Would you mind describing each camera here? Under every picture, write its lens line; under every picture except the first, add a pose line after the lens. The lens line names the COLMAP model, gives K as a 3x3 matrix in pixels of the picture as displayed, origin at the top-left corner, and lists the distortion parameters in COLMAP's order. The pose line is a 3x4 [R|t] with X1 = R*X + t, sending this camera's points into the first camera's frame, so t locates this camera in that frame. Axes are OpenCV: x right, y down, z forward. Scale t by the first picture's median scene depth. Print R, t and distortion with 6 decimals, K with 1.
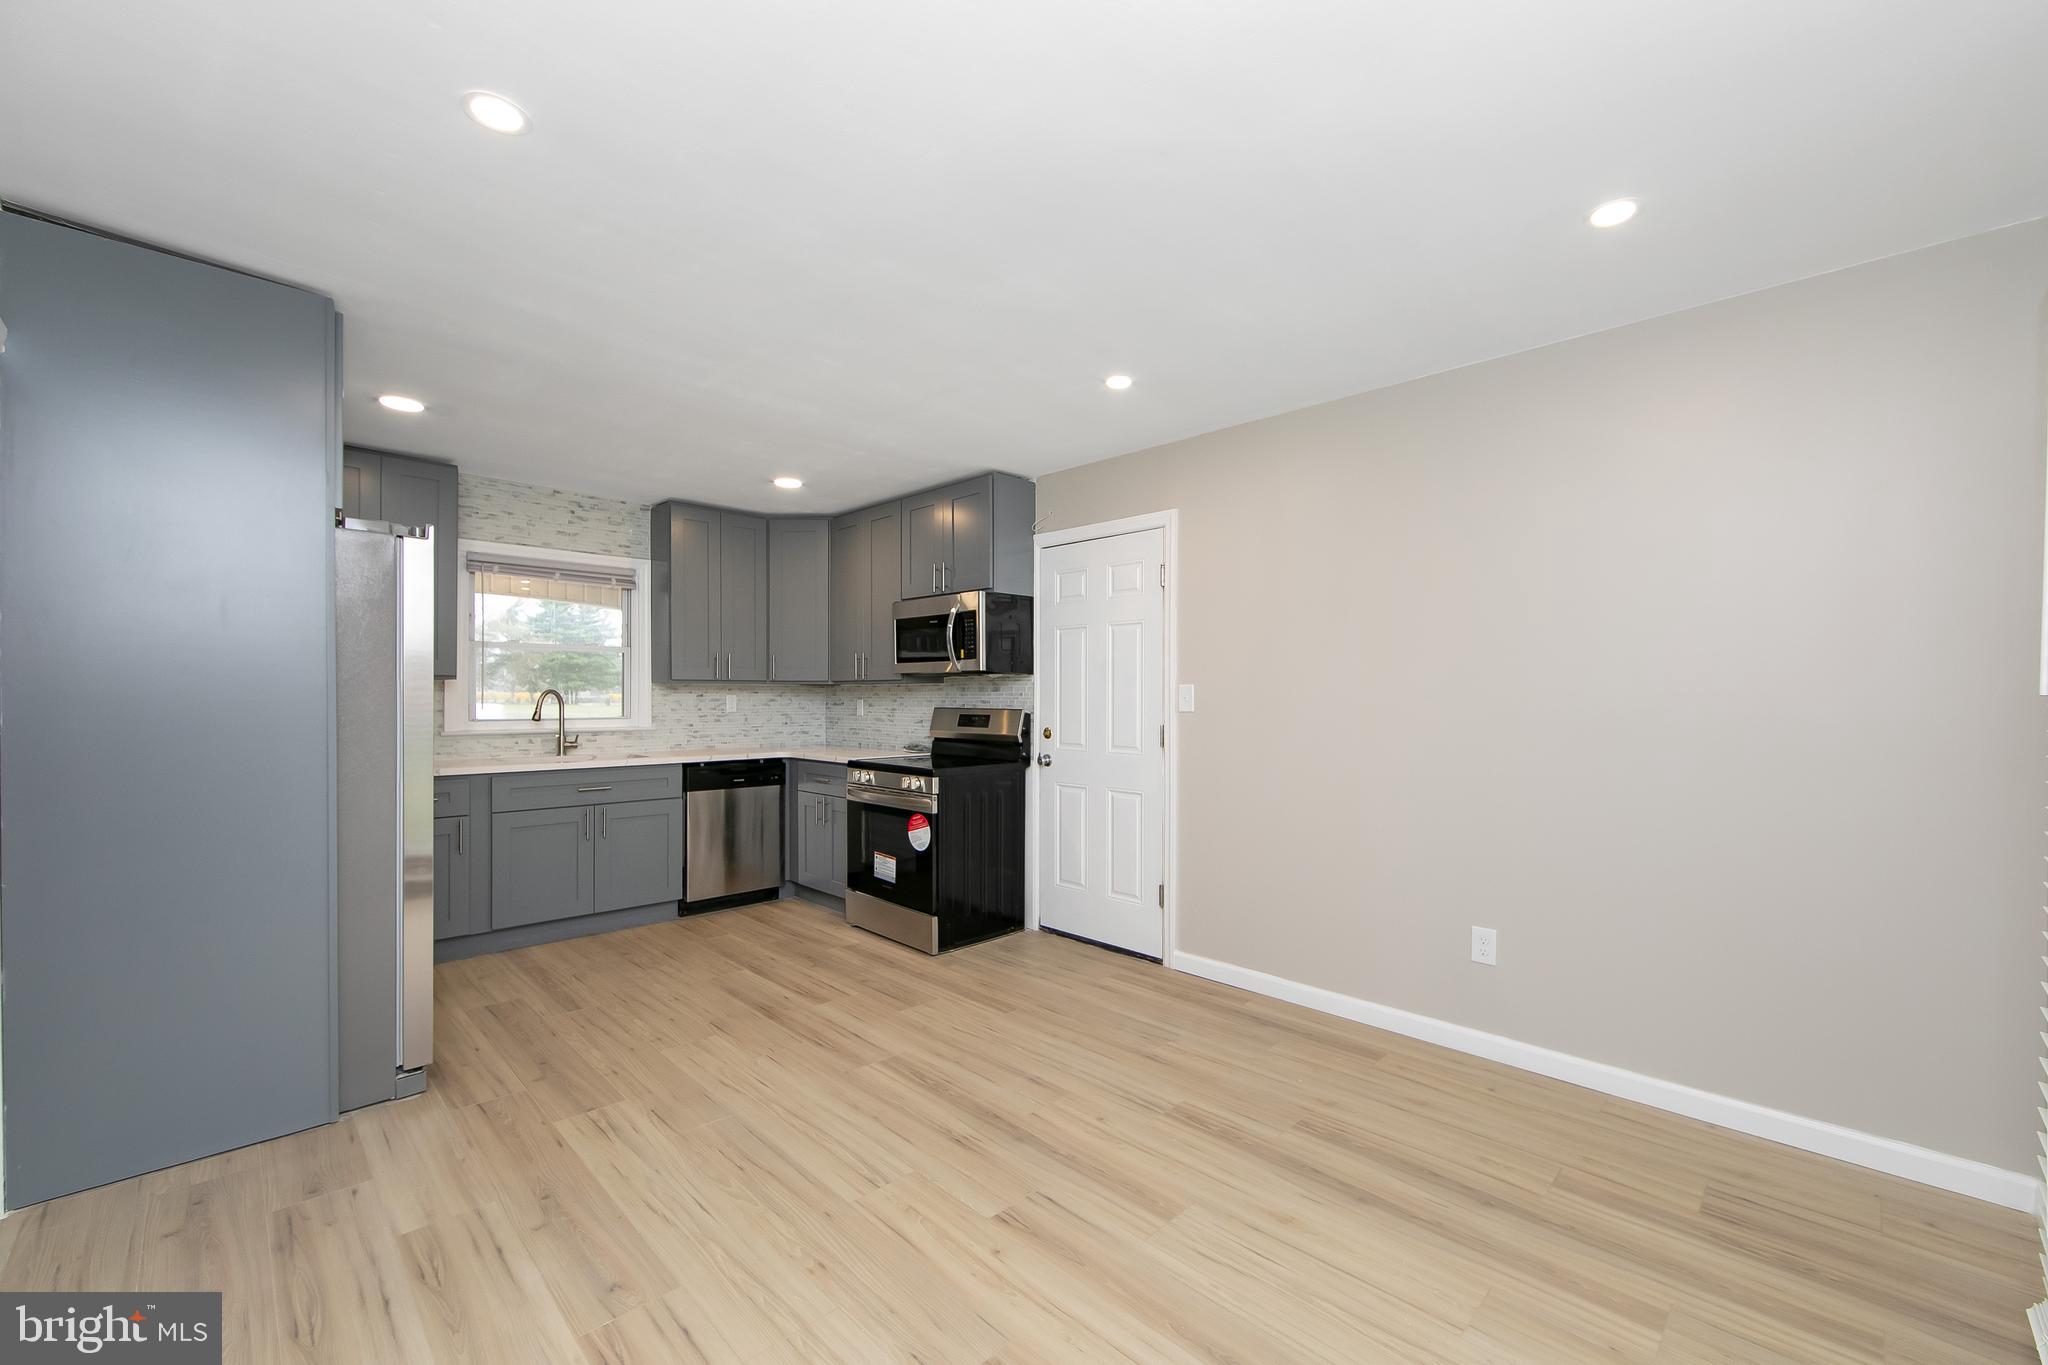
lens RADIAL K [[814.0, 0, 1043.8], [0, 814.0, 705.7], [0, 0, 1]] dist [-0.000754, -0.000032]
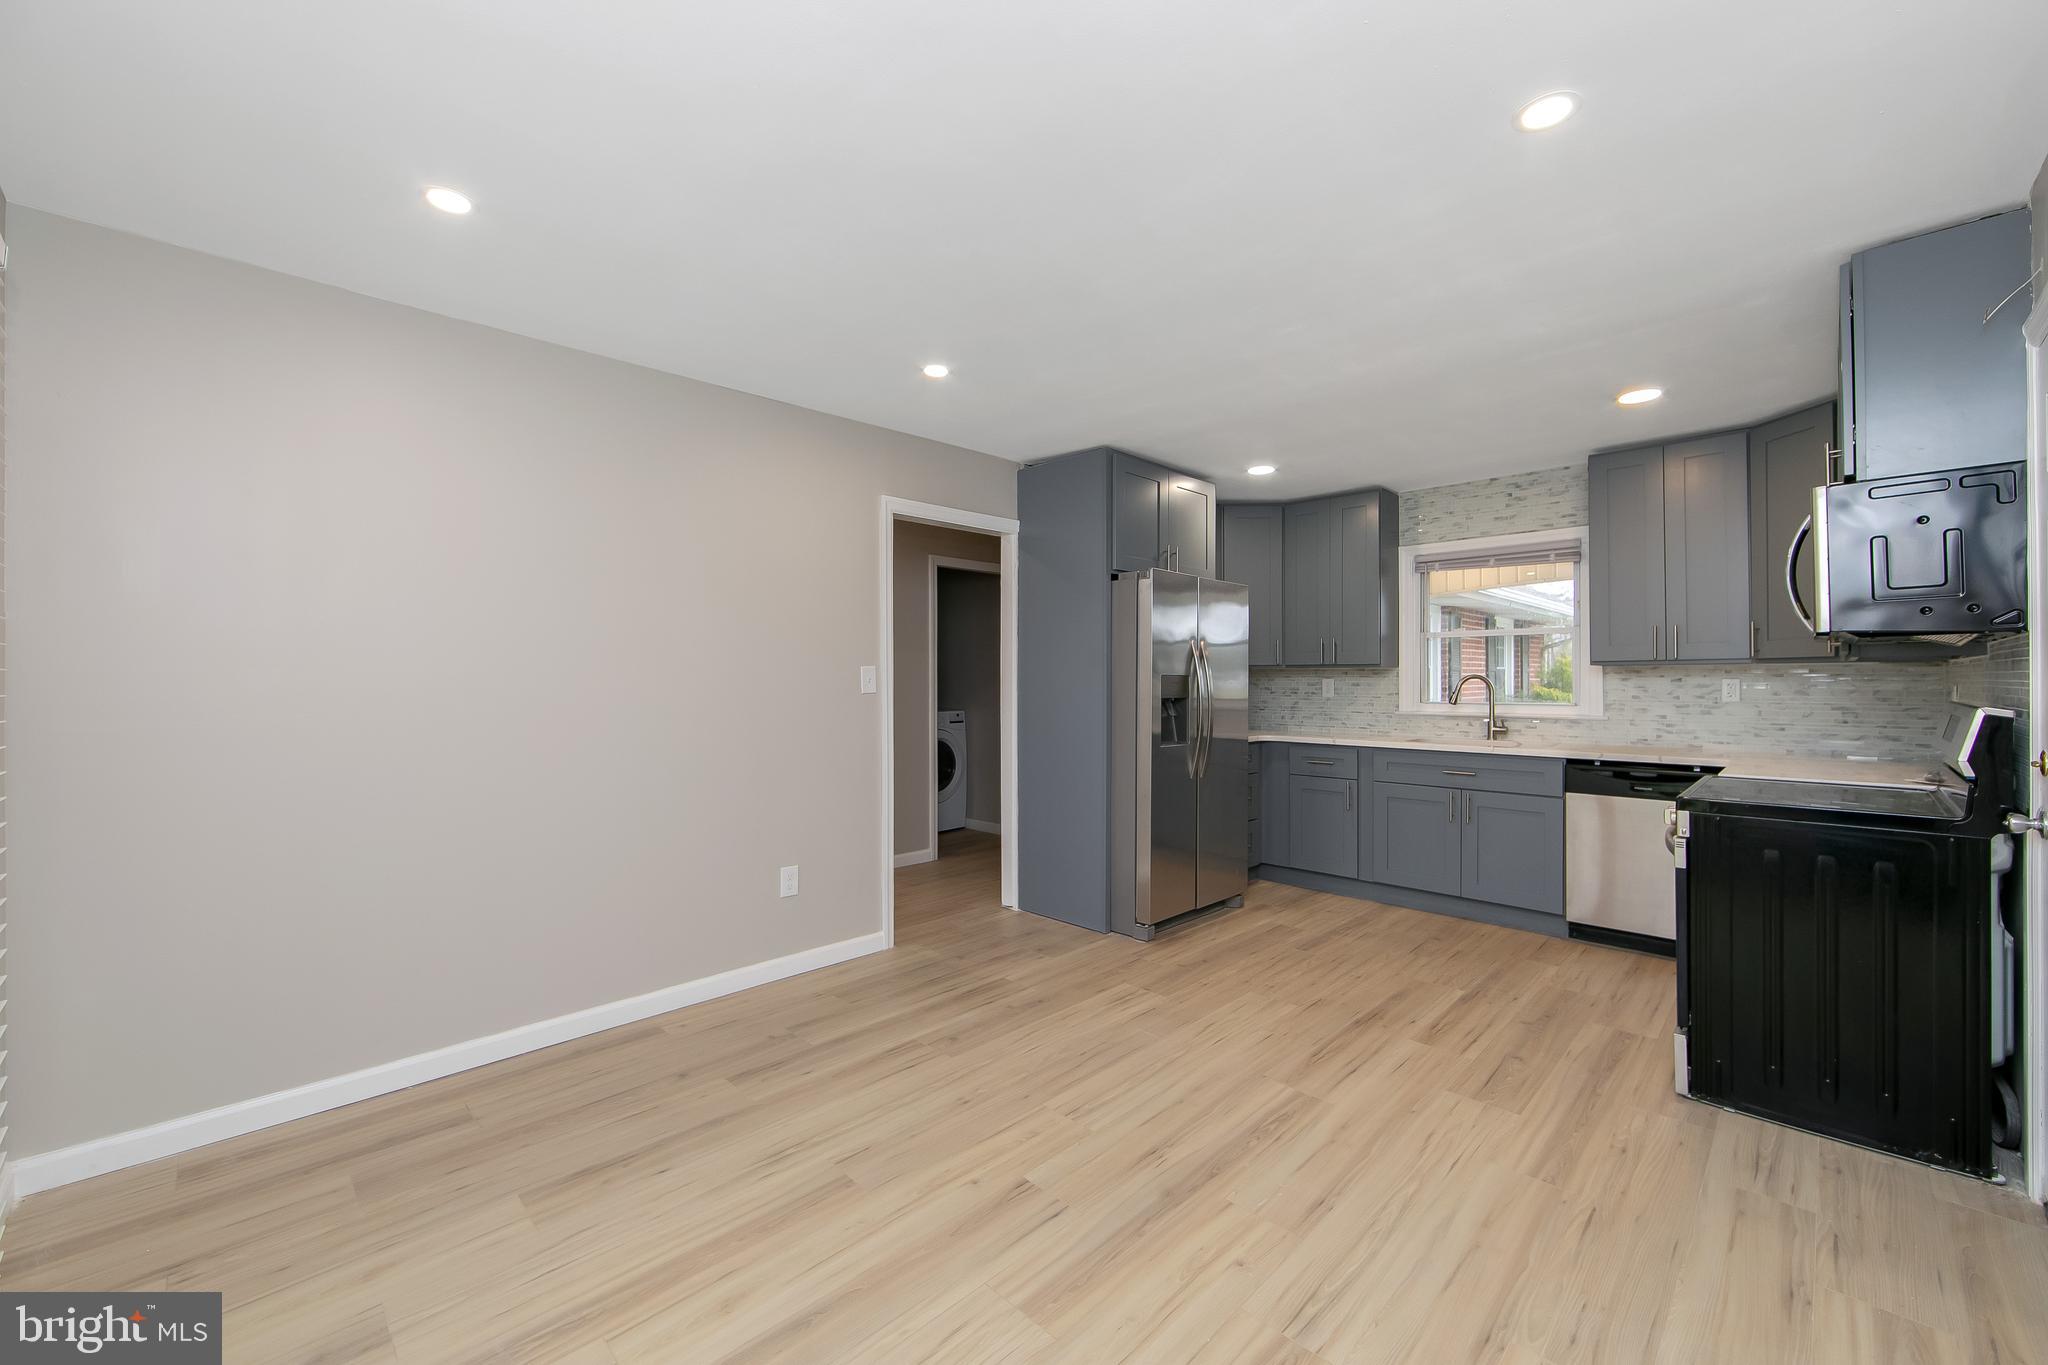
lens RADIAL K [[811.8, 0, 1024.0], [0, 811.8, 682.5], [0, 0, 1]] dist [-0.002983, -0.000376]
pose [[-0.002515, -0.000510, -0.999997, 0.546417], [-0.010925, 0.999940, -0.000483, -0.004186], [0.999937, 0.010924, -0.002520, 0.557157]]
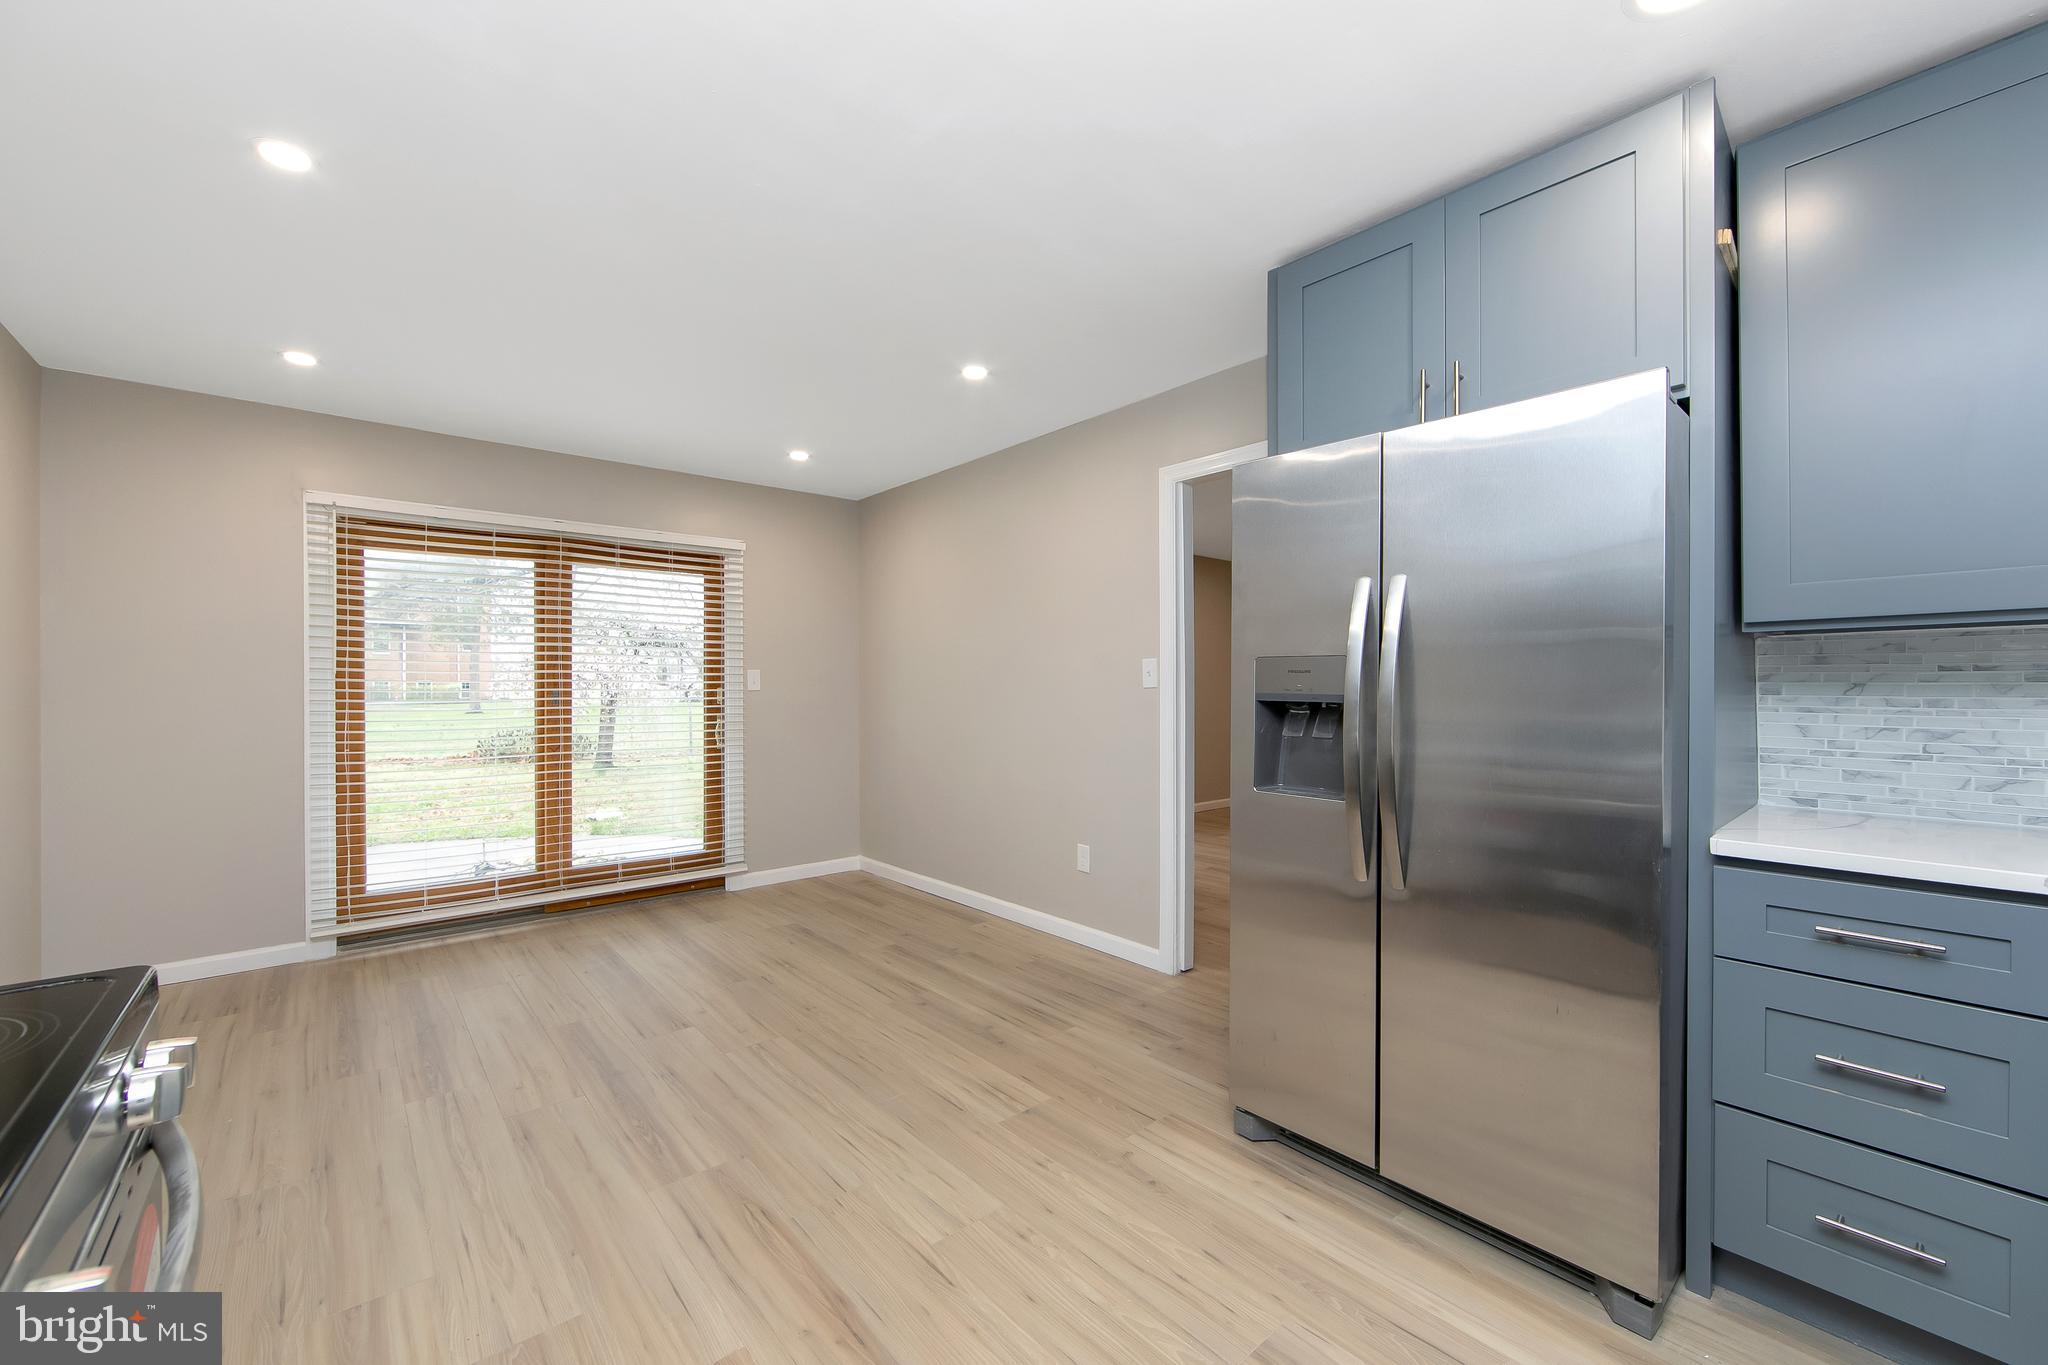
lens RADIAL K [[828.0, 0, 1041.5], [0, 828.0, 701.7], [0, 0, 1]] dist [-0.002327, -0.000715]
pose [[-0.996871, -0.002834, 0.078994, -0.453614], [-0.000212, 0.999449, 0.033177, -0.003652], [-0.079045, 0.033057, -0.996323, 1.351852]]
